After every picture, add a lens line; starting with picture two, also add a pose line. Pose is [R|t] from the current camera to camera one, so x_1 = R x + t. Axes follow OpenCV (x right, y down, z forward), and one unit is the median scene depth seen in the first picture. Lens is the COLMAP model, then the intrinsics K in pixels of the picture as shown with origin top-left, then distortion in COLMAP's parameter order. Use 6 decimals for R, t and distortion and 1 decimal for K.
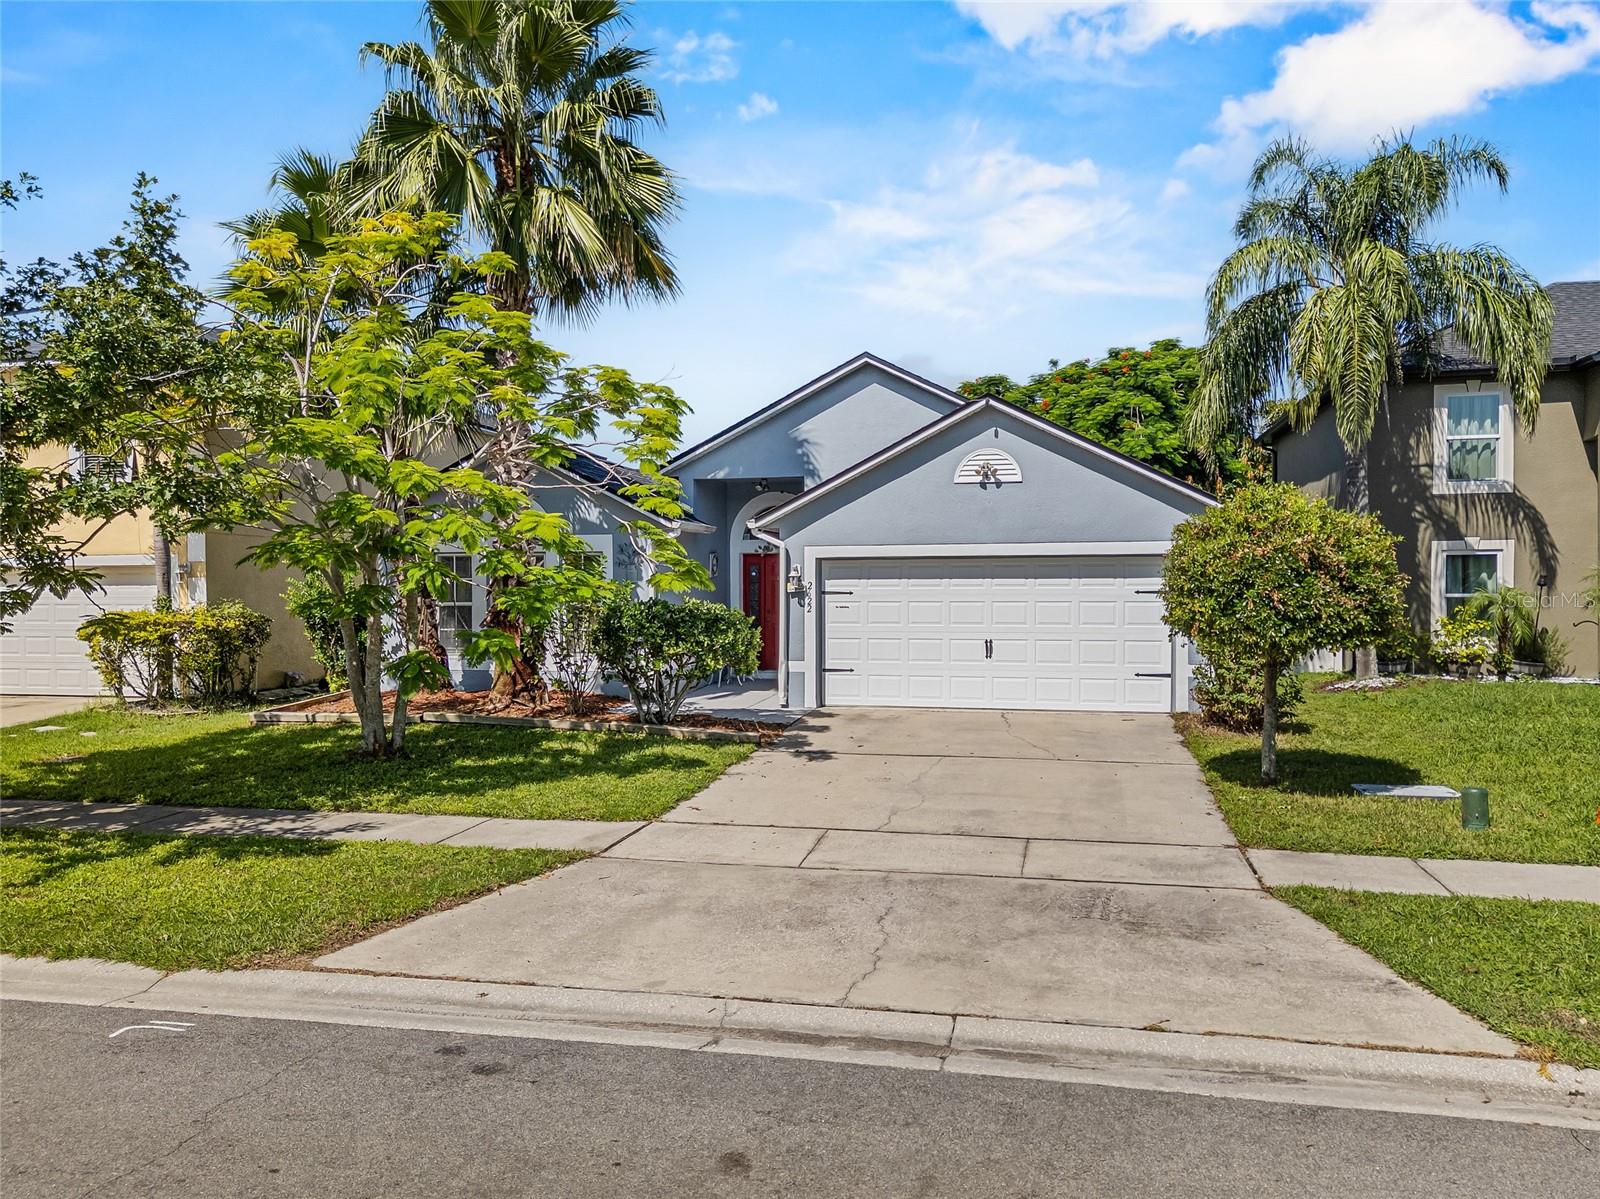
lens RADIAL K [[1244.6, 0, 800.0], [0, 1244.6, 599.5], [0, 0, 1]] dist [0.085540, -0.085666]
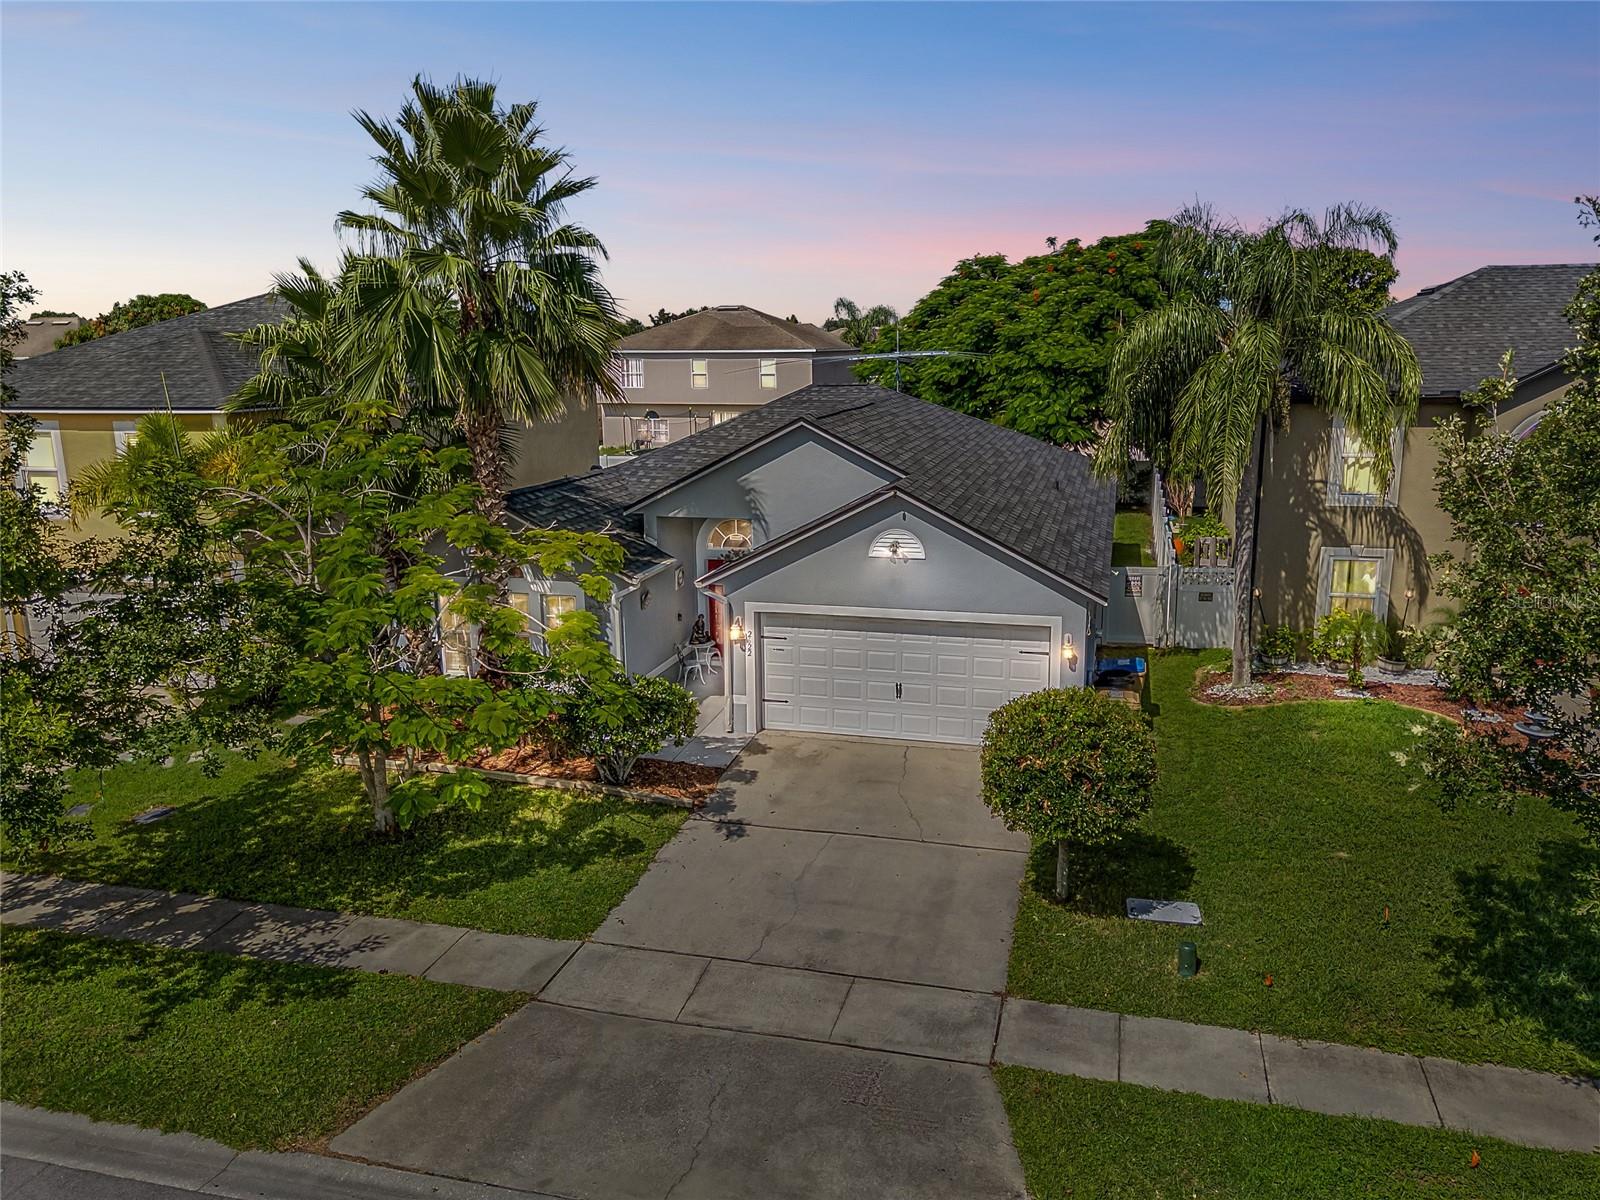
lens RADIAL K [[1244.6, 0, 800.0], [0, 1244.6, 600.0], [0, 0, 1]] dist [0.085540, -0.085666]
pose [[0.999066, 0.003551, -0.043058, 0.128154], [0.005655, 0.977295, 0.211808, -0.352988], [0.042833, -0.211854, 0.976362, -0.172800]]
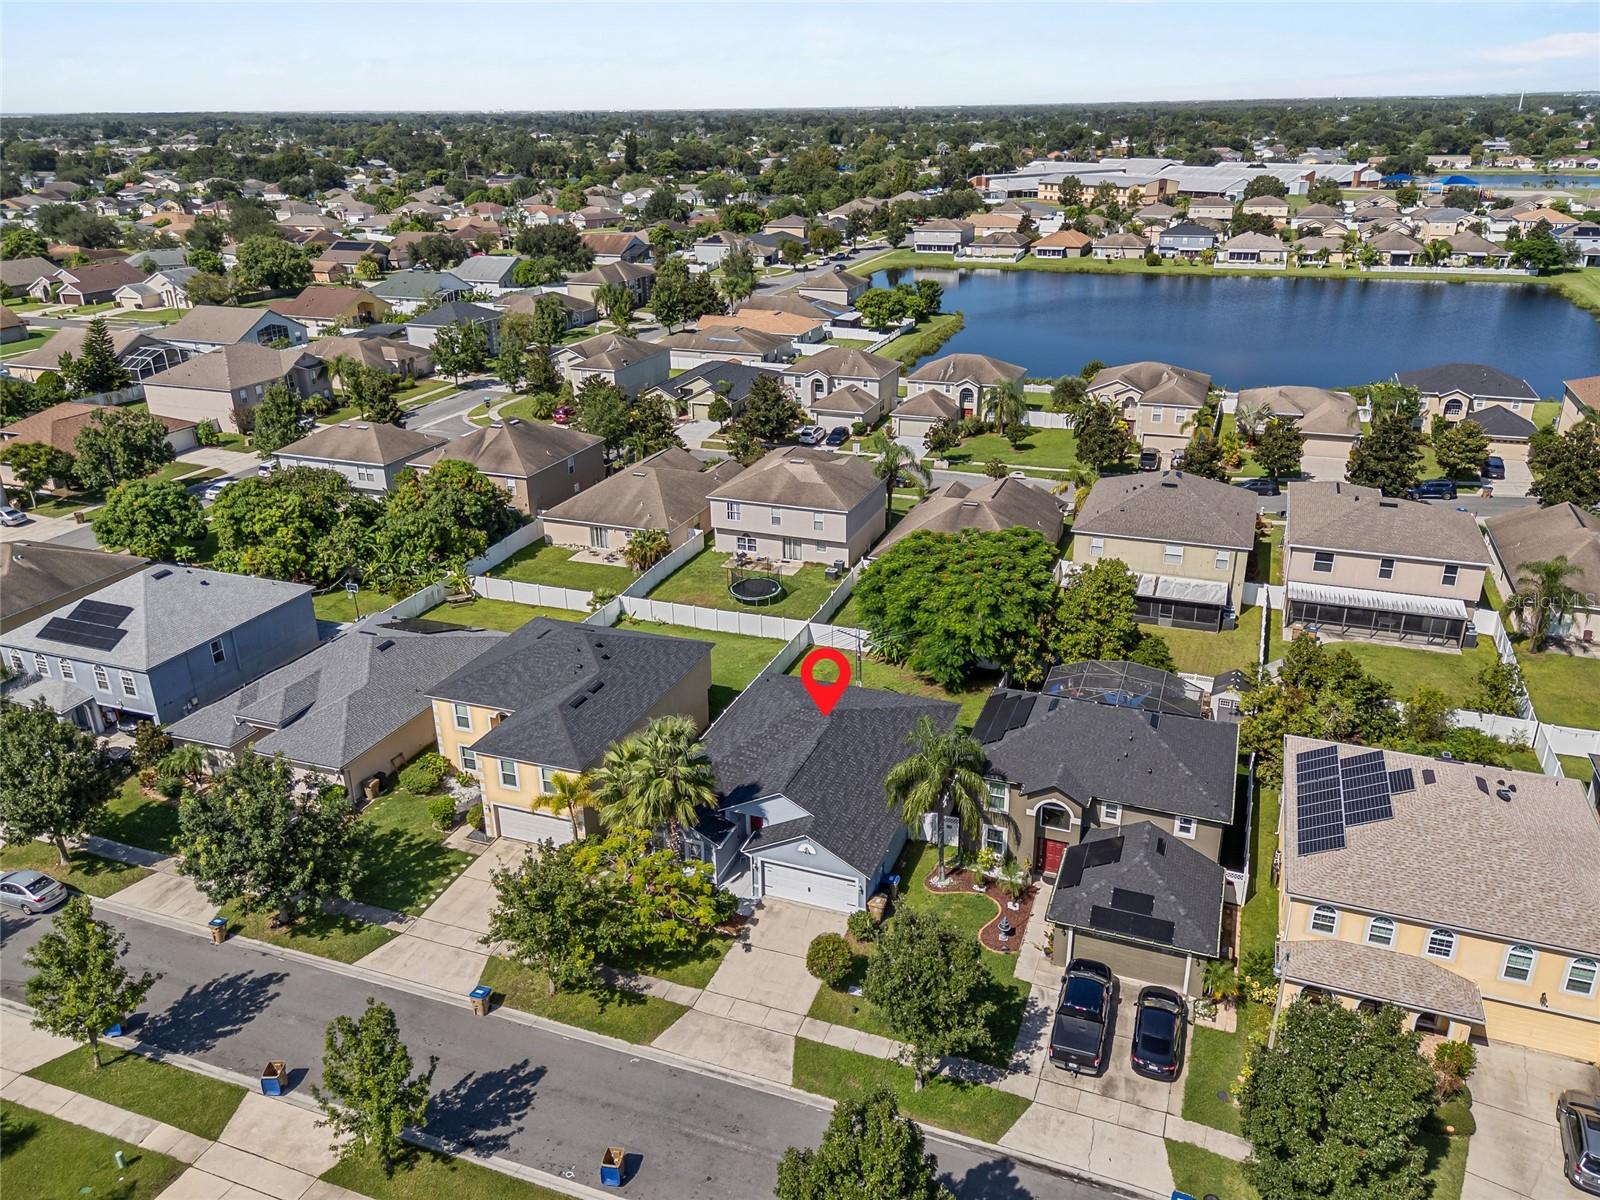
lens RADIAL K [[1244.6, 0, 800.0], [0, 1244.6, 600.0], [0, 0, 1]] dist [0.085540, -0.085666]
pose [[0.991623, 0.053188, -0.117704, 0.587640], [-0.007302, 0.932909, 0.360038, -2.349064], [0.128957, -0.356163, 0.925483, -2.320140]]
